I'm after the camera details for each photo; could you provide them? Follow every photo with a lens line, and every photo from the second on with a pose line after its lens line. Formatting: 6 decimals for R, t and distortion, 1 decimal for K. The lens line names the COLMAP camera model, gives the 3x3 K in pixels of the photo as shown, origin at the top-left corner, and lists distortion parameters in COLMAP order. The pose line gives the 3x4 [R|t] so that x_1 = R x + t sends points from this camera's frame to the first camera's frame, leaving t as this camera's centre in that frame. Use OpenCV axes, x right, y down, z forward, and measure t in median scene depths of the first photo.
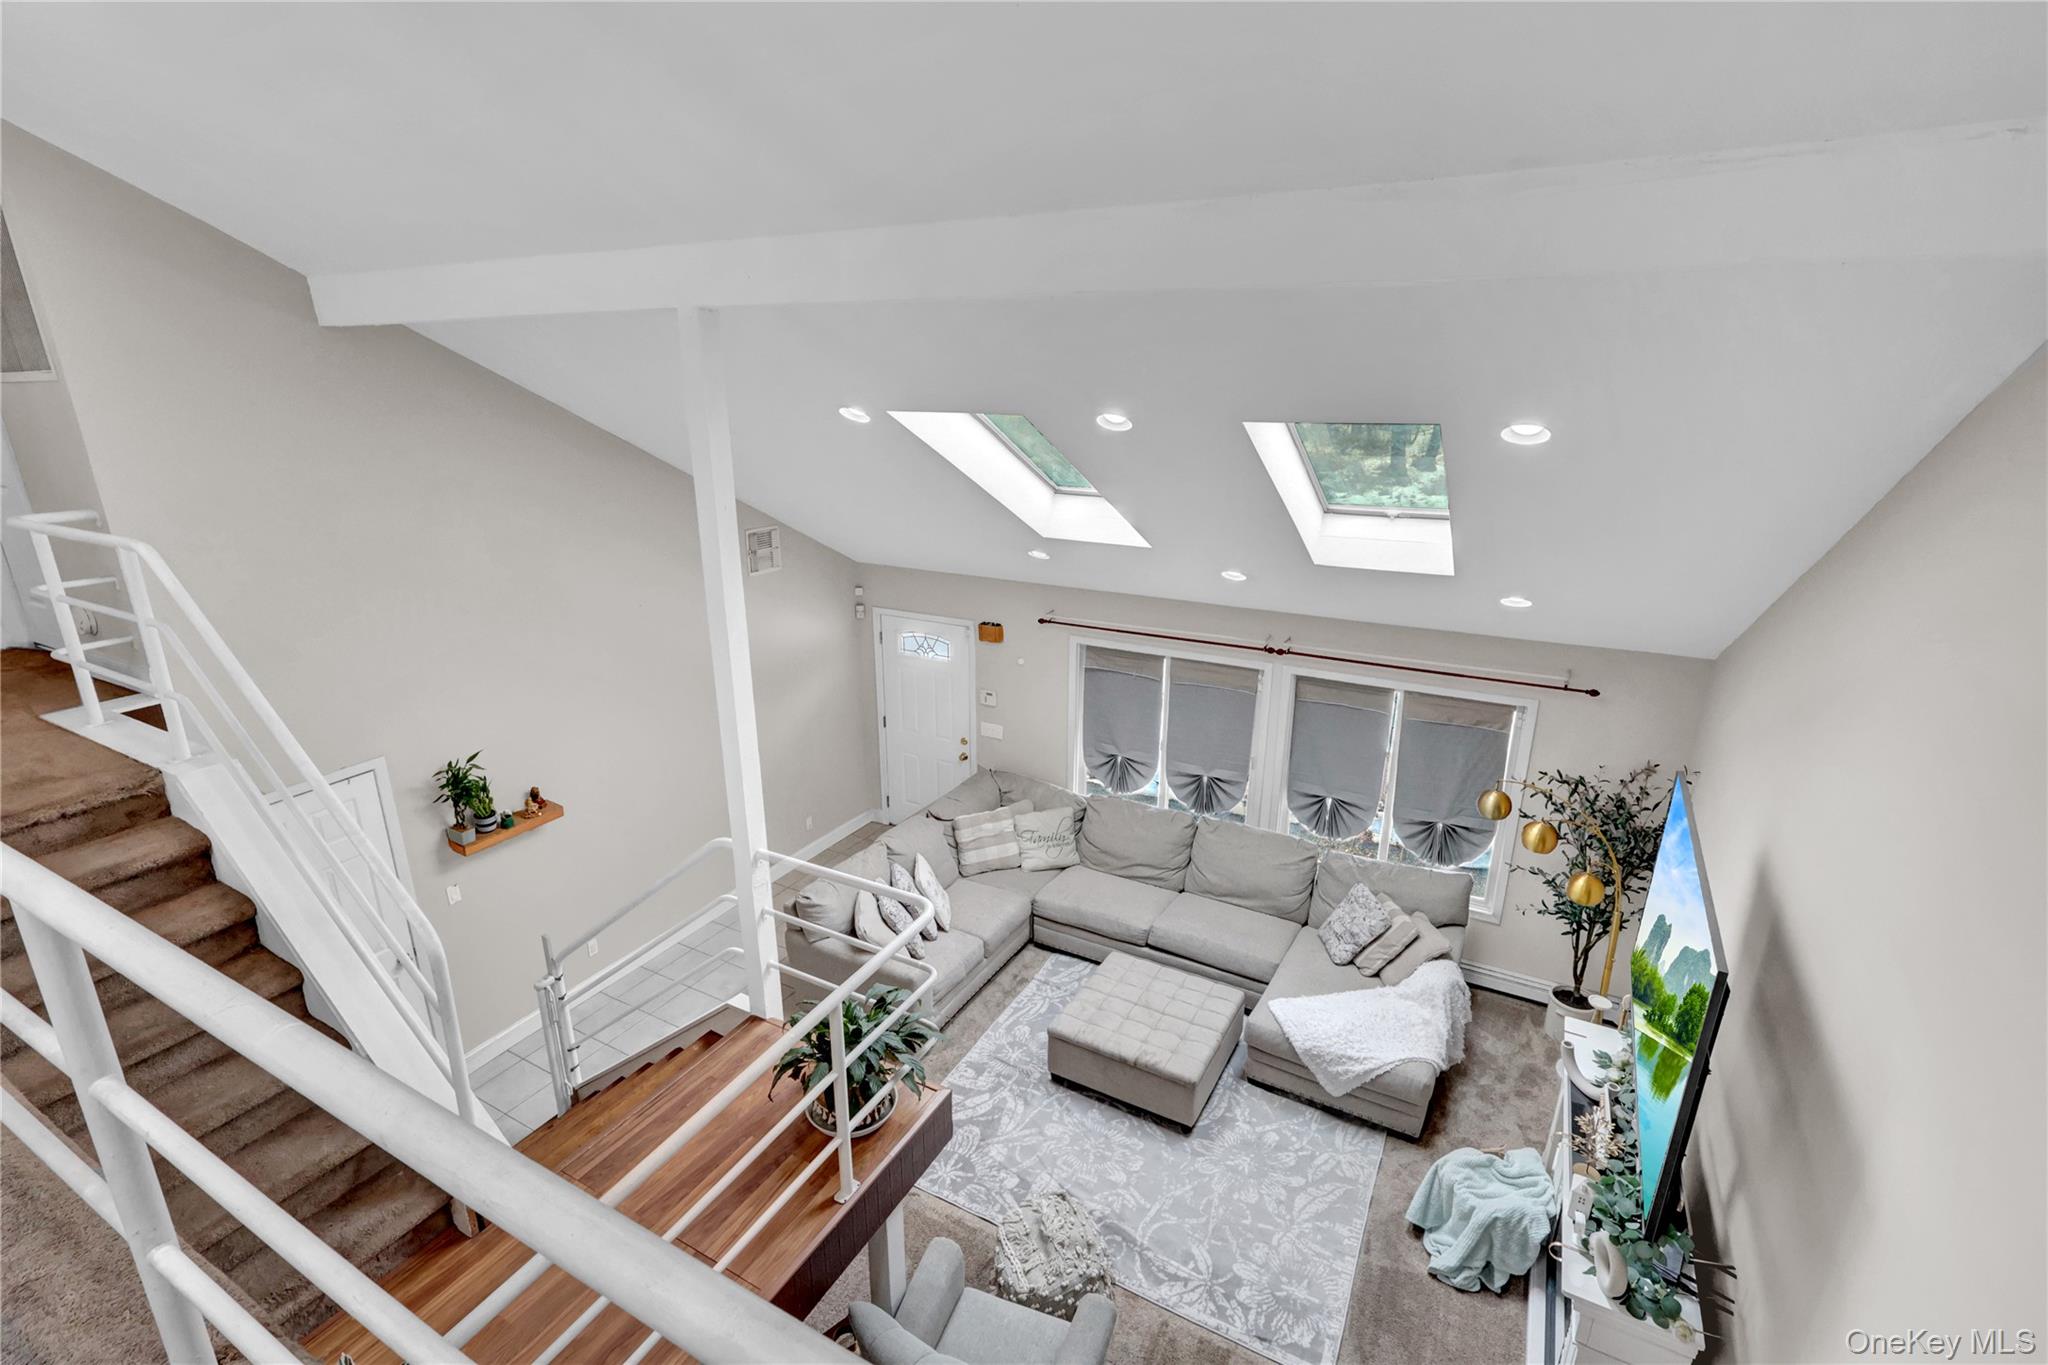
lens RADIAL K [[945.0, 0, 1017.7], [0, 945.0, 678.9], [0, 0, 1]] dist [-0.005081, 0.001376]
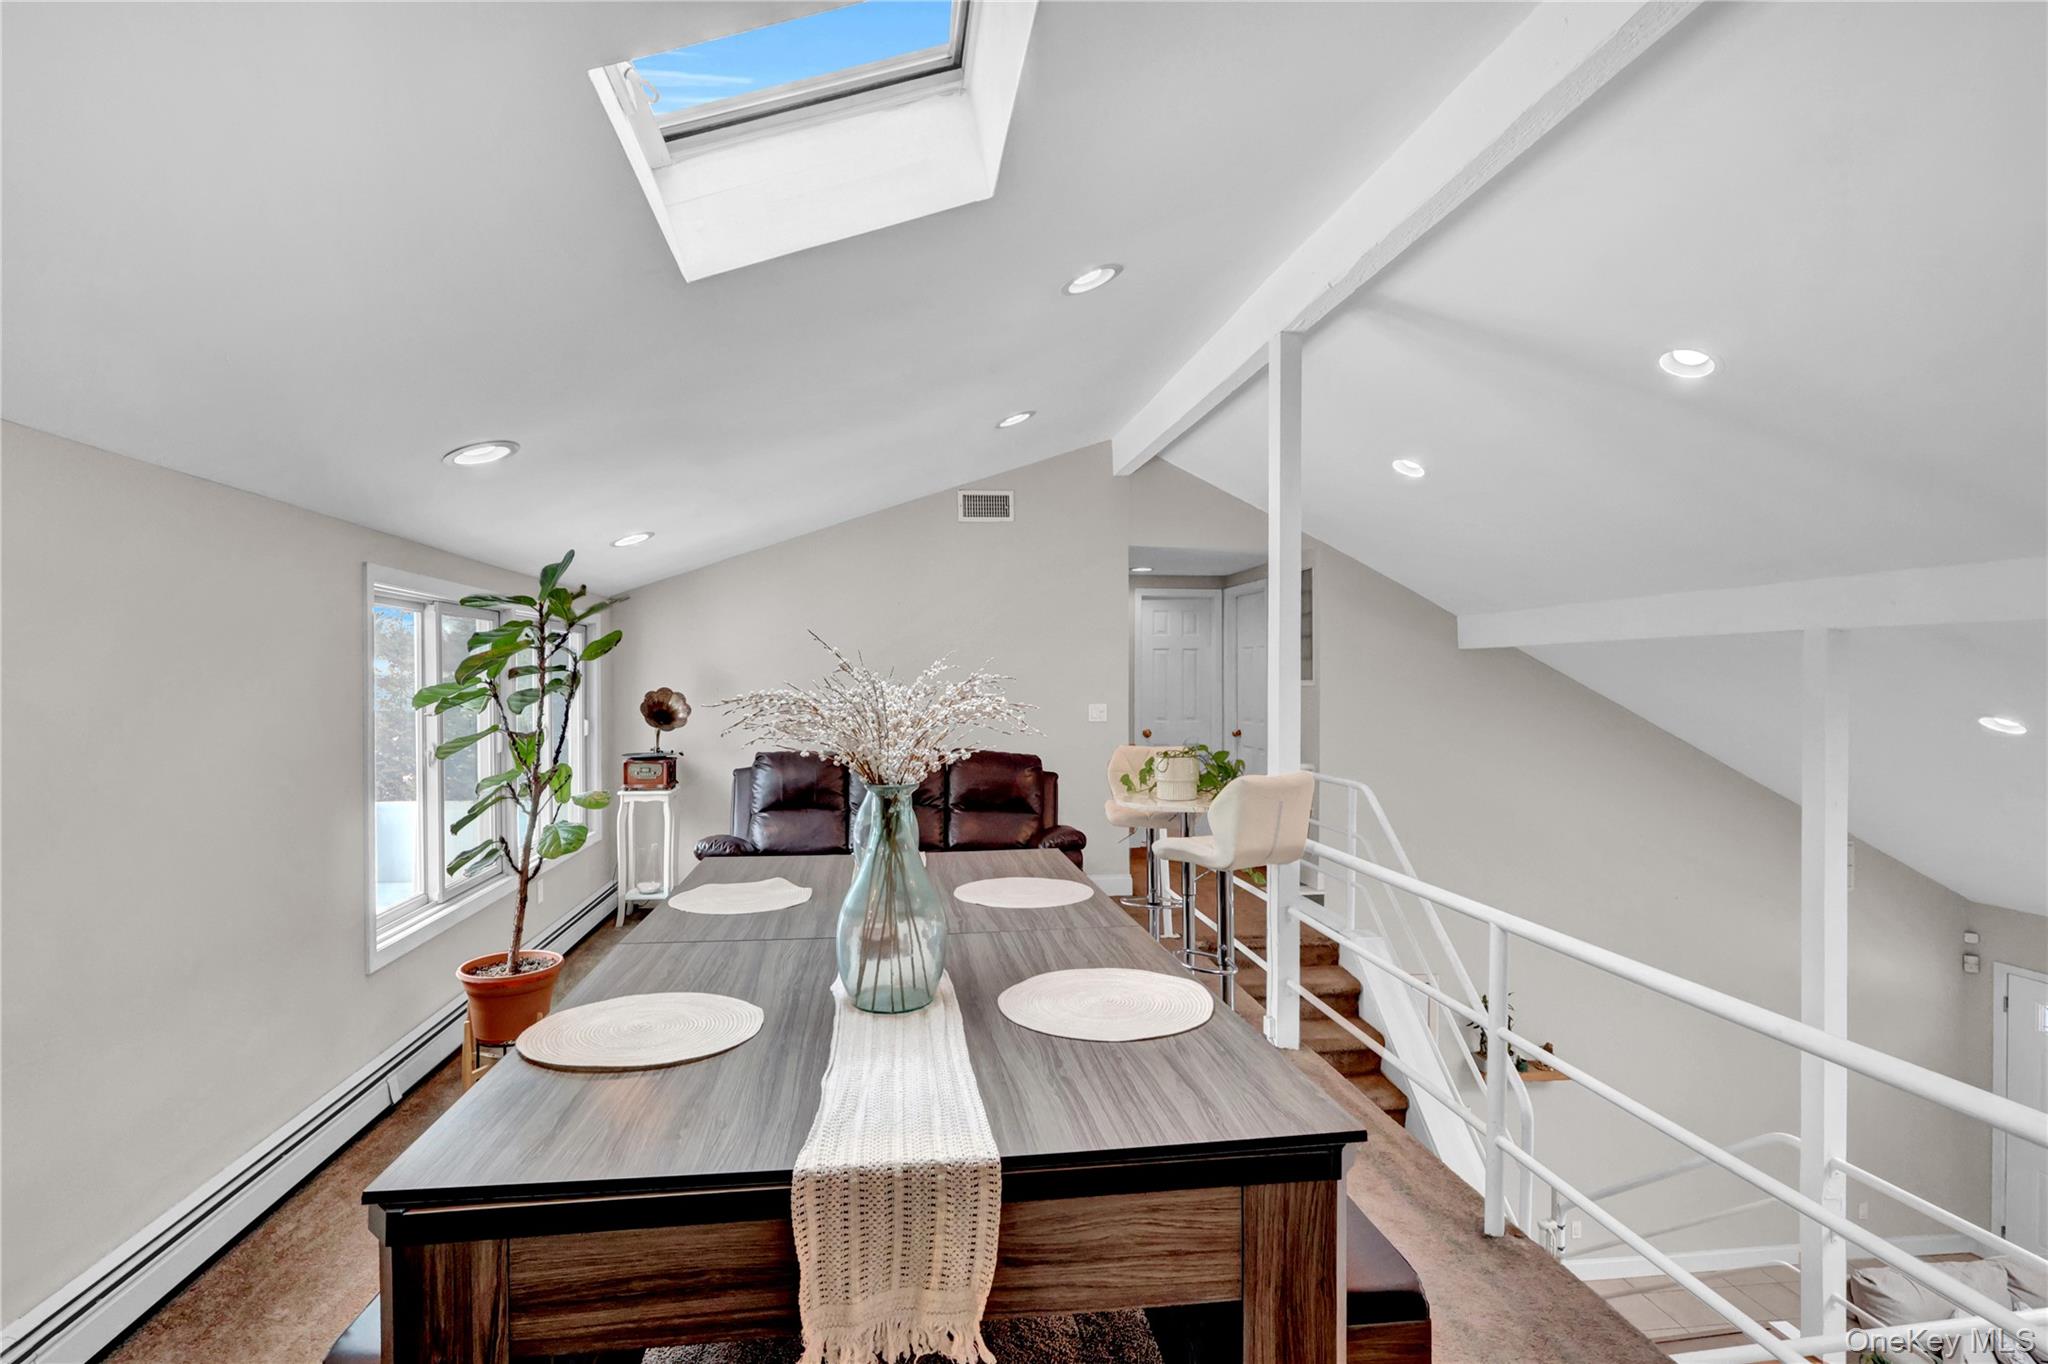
lens RADIAL K [[945.0, 0, 1013.8], [0, 945.0, 685.4], [0, 0, 1]] dist [-0.005081, 0.001376]
pose [[0.584631, 0.005048, -0.811284, 0.009467], [-0.247314, 0.953495, -0.172287, 0.081873], [0.772685, 0.301367, 0.558691, -0.278597]]
